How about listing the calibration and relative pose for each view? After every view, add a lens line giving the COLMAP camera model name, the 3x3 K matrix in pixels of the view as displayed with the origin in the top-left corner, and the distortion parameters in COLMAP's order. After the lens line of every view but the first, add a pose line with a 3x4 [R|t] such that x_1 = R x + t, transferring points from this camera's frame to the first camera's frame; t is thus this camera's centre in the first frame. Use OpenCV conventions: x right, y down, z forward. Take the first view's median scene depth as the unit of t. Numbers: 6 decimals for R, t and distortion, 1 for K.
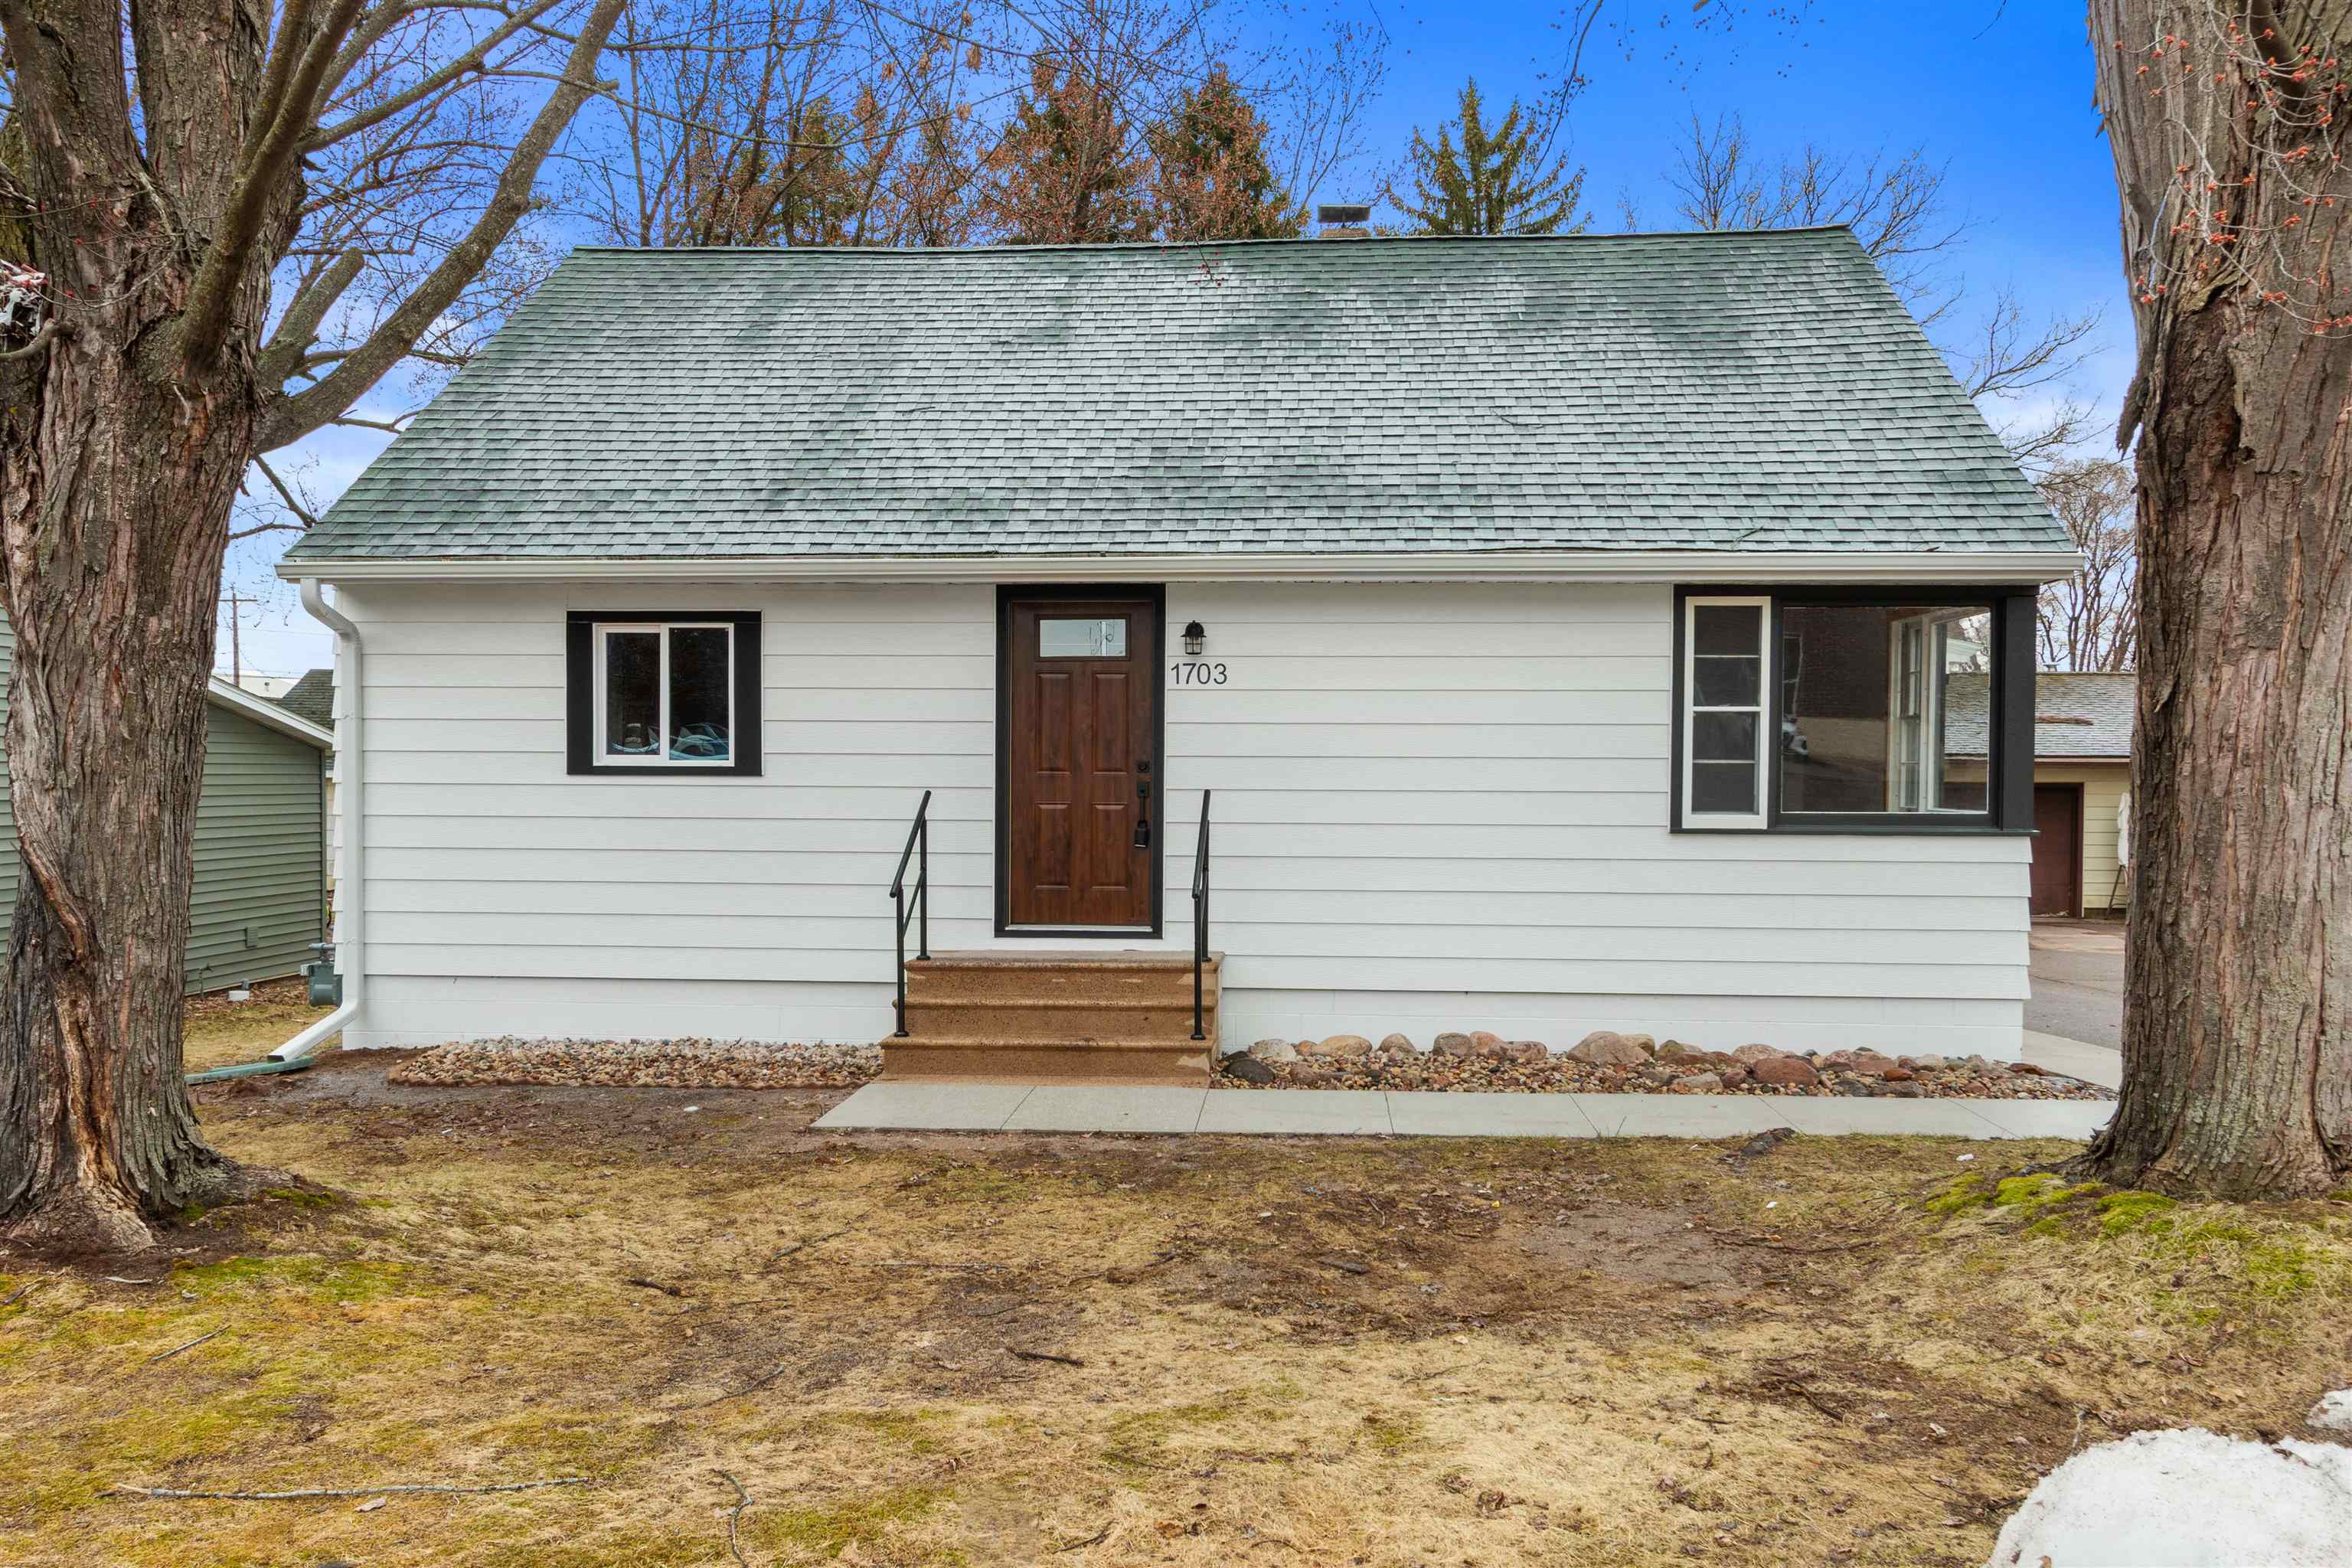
lens RADIAL K [[1845.0, 0, 1182.1], [0, 1845.0, 780.9], [0, 0, 1]] dist [-0.005487, 0.003788]
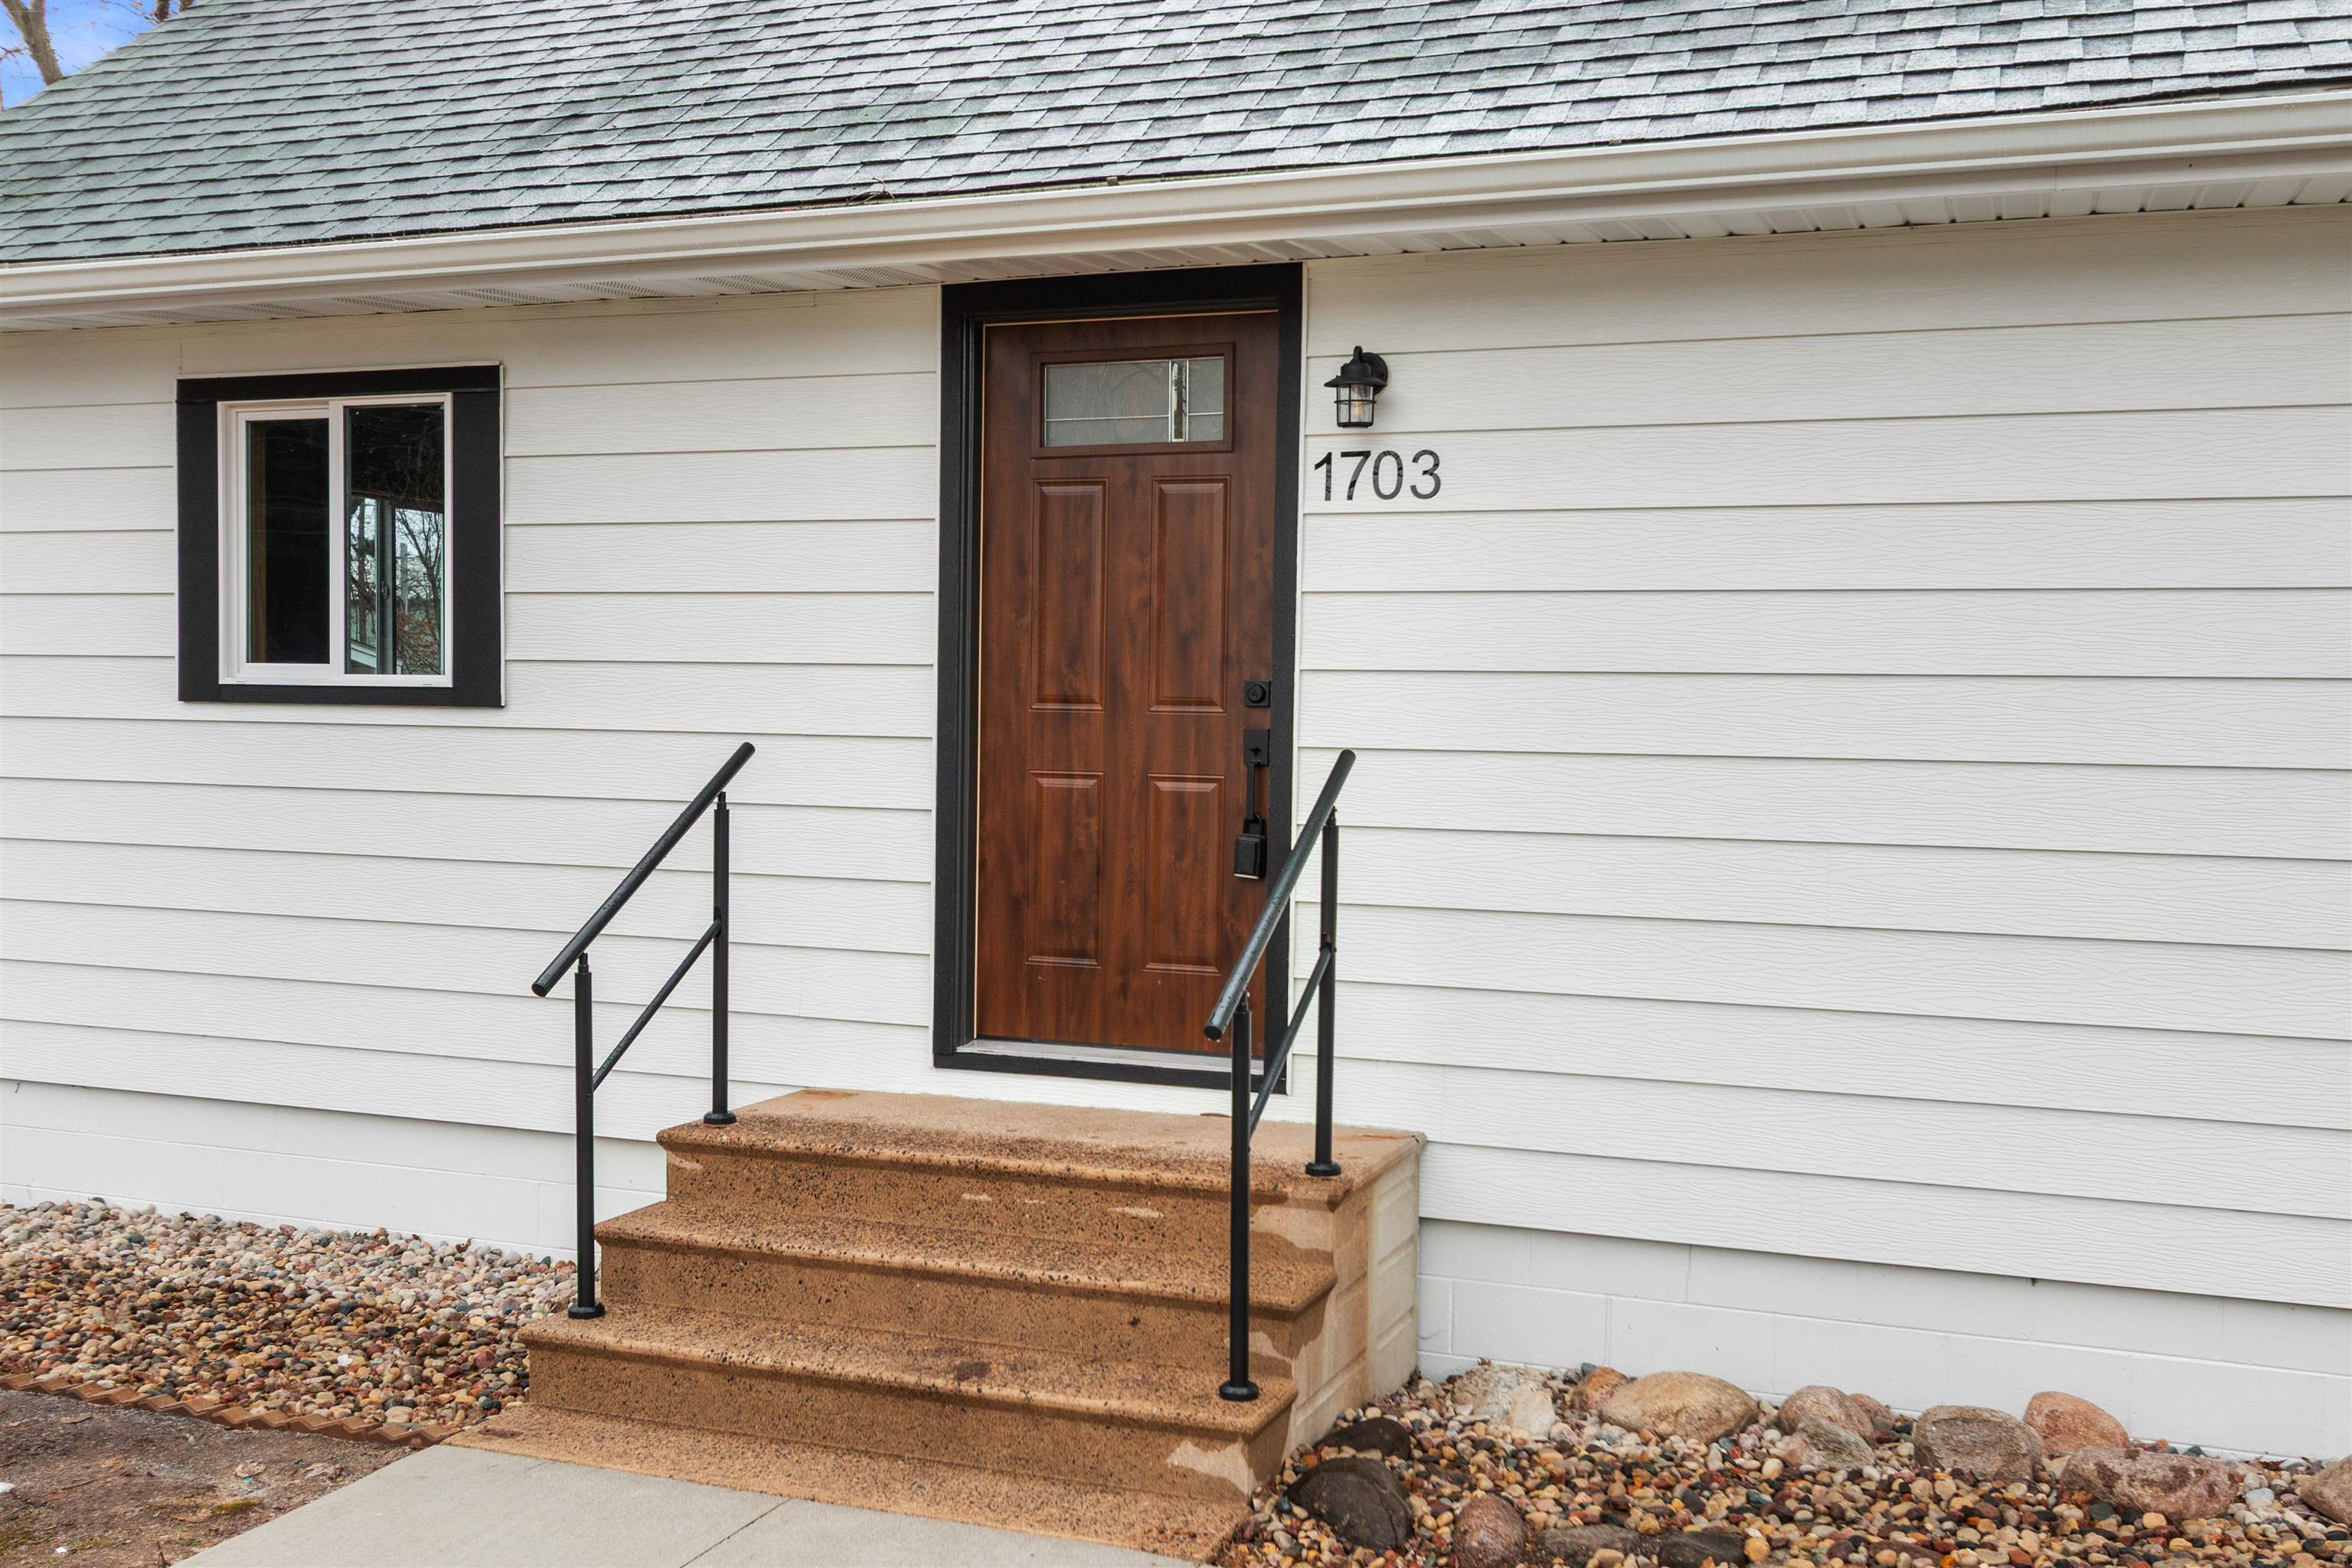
lens RADIAL K [[2282.2, 0, 1181.2], [0, 2282.2, 797.2], [0, 0, 1]] dist [0.008980, 0.000000]
pose [[0.957250, 0.020893, -0.288507, 0.118687], [-0.012283, 0.999424, 0.031623, -0.000312], [0.289002, -0.026728, 0.956955, 0.484512]]
